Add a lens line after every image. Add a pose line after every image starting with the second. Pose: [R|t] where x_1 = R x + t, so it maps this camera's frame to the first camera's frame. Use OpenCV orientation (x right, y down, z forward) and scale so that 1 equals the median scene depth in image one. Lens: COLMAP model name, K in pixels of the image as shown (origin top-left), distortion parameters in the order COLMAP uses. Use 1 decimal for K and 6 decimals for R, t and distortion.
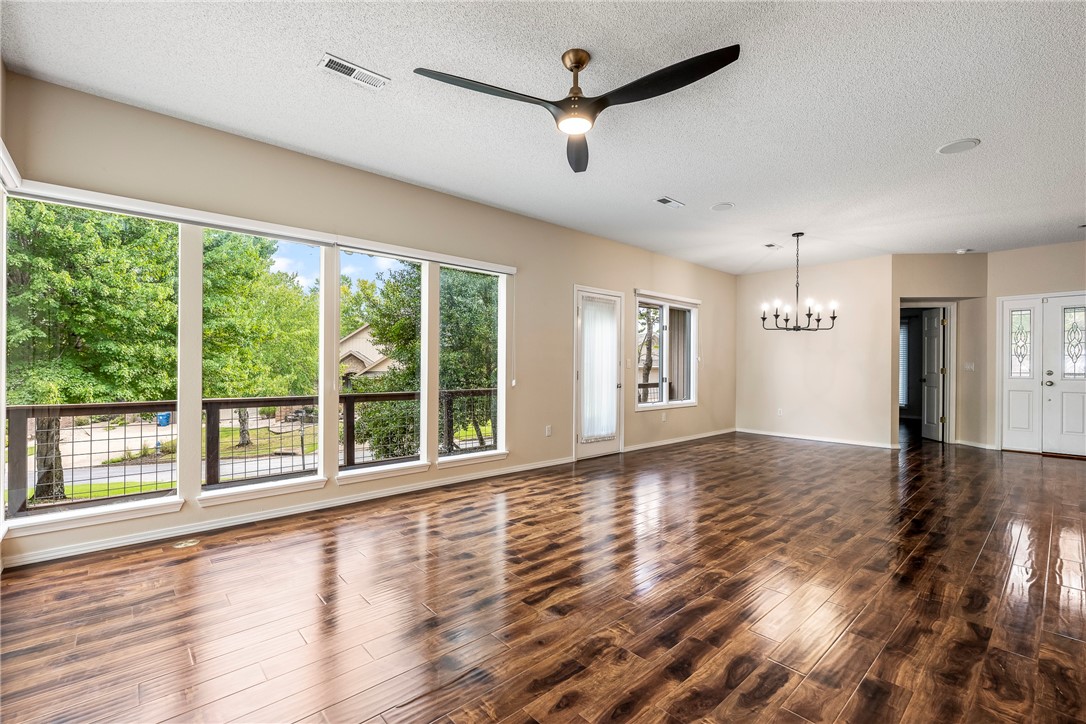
lens RADIAL K [[475.0, 0, 540.5], [0, 475.0, 368.9], [0, 0, 1]] dist [-0.002629, -0.000428]
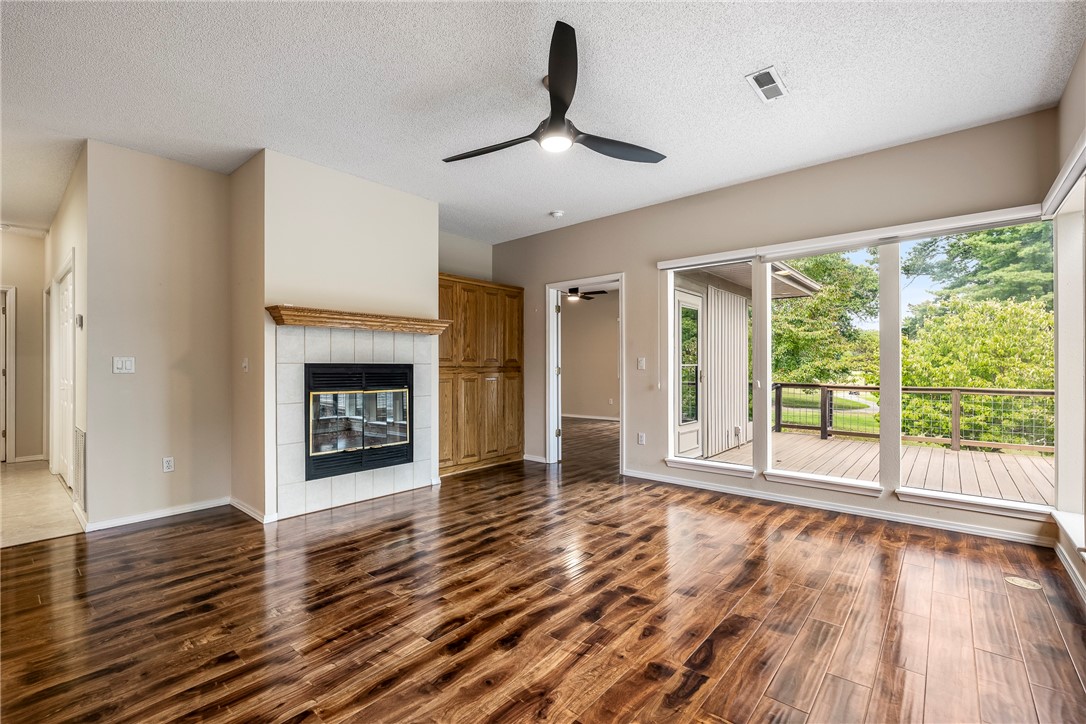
lens RADIAL K [[475.0, 0, 540.5], [0, 475.0, 368.9], [0, 0, 1]] dist [-0.002629, -0.000428]
pose [[-0.991565, -0.004327, -0.129541, 0.112905], [-0.006294, 0.999871, 0.014784, -0.008513], [0.129461, 0.015475, -0.991464, 0.947633]]
